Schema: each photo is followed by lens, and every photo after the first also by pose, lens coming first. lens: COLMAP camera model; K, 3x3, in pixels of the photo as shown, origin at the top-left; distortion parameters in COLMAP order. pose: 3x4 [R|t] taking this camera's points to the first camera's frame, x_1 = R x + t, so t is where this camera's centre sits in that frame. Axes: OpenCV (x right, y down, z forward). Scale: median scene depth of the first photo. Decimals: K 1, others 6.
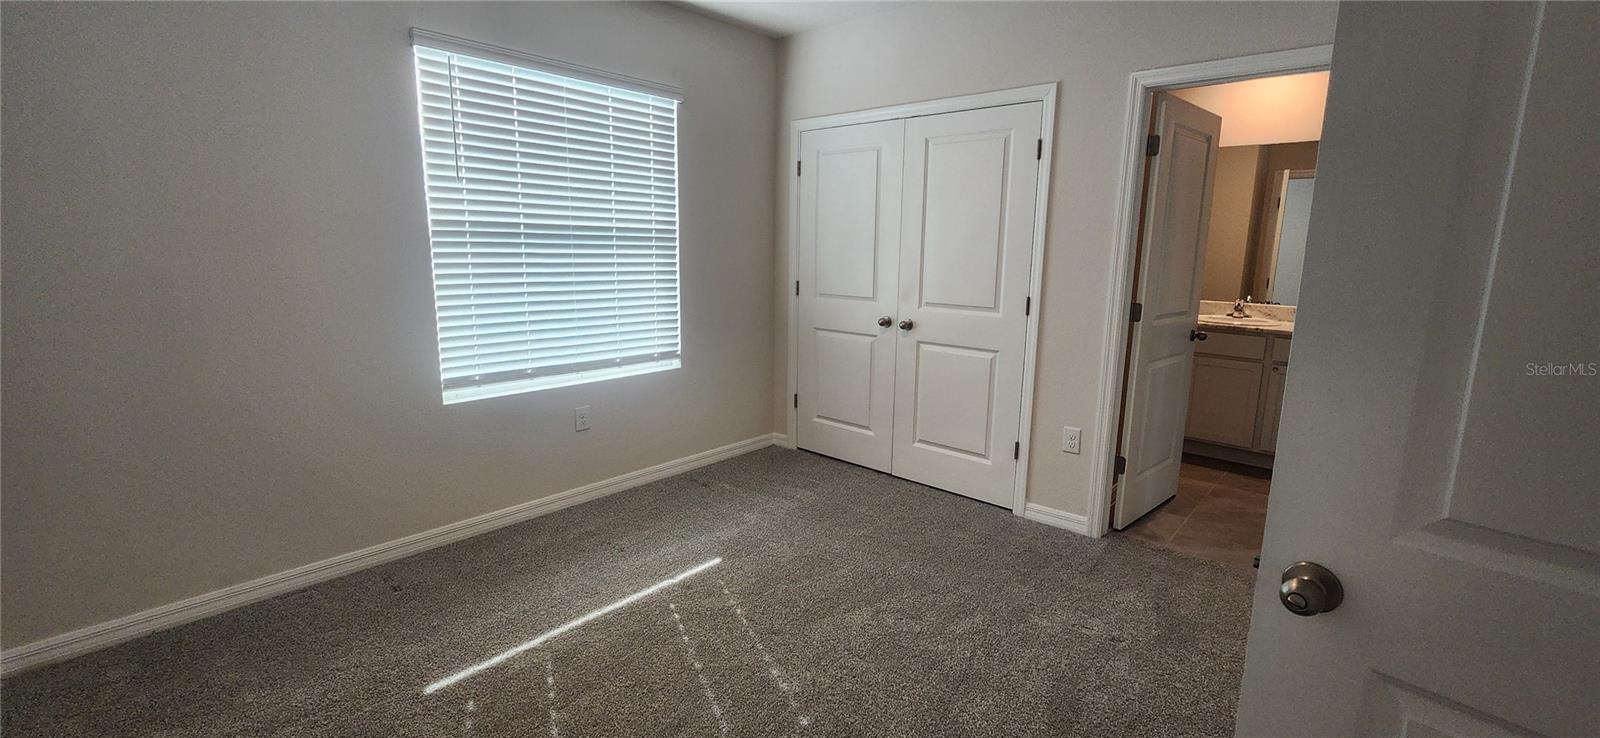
lens RADIAL K [[670.0, 0, 799.6], [0, 670.0, 361.2], [0, 0, 1]] dist [0.000032, 0.000001]
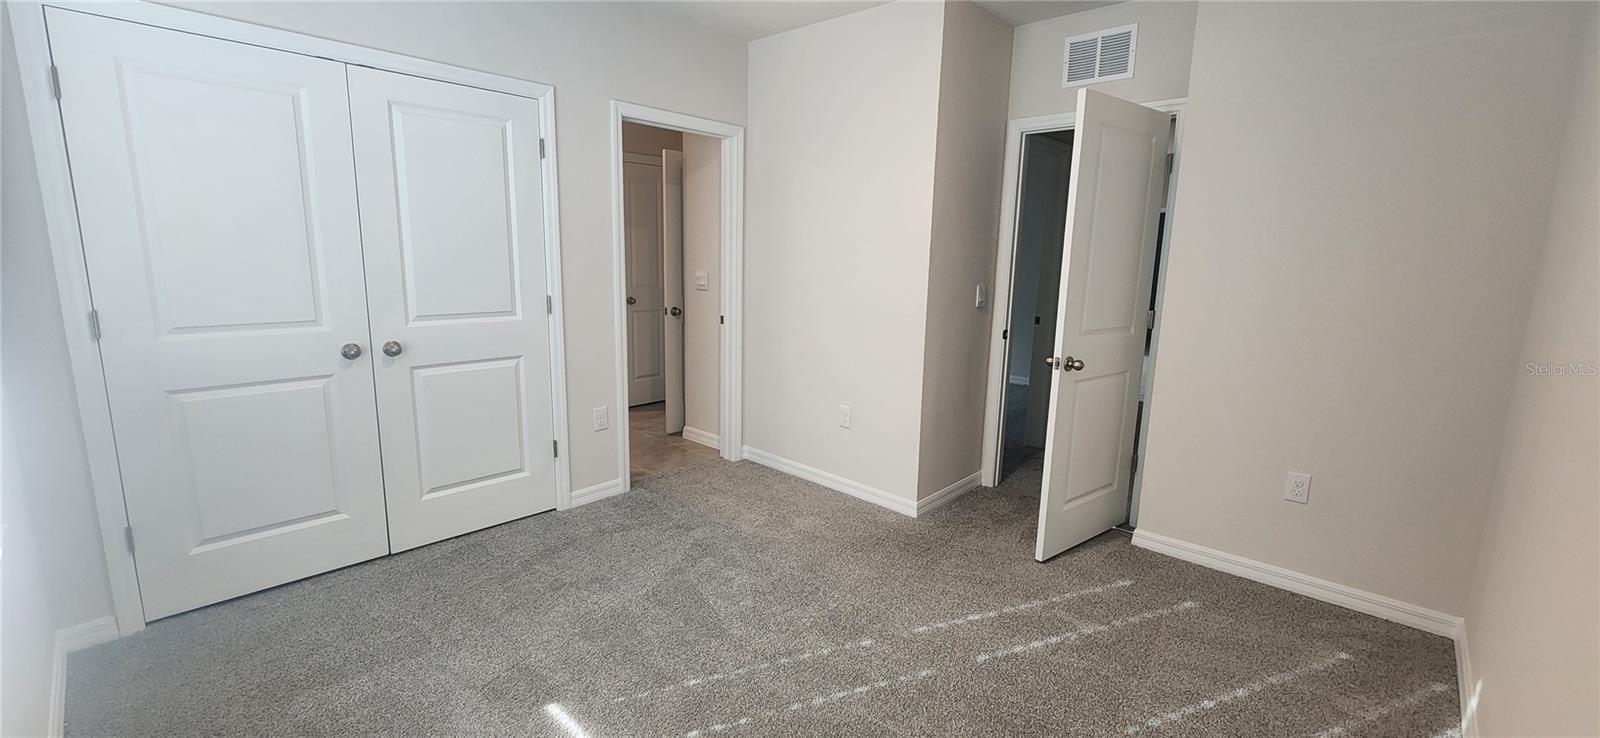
lens RADIAL K [[651.2, 0, 805.0], [0, 651.2, 366.8], [0, 0, 1]] dist [-0.000724, -0.000107]
pose [[0.007882, -0.188622, 0.982018, -0.596809], [0.151130, 0.970993, 0.185291, -0.108122], [-0.988482, 0.146952, 0.036160, 0.564611]]
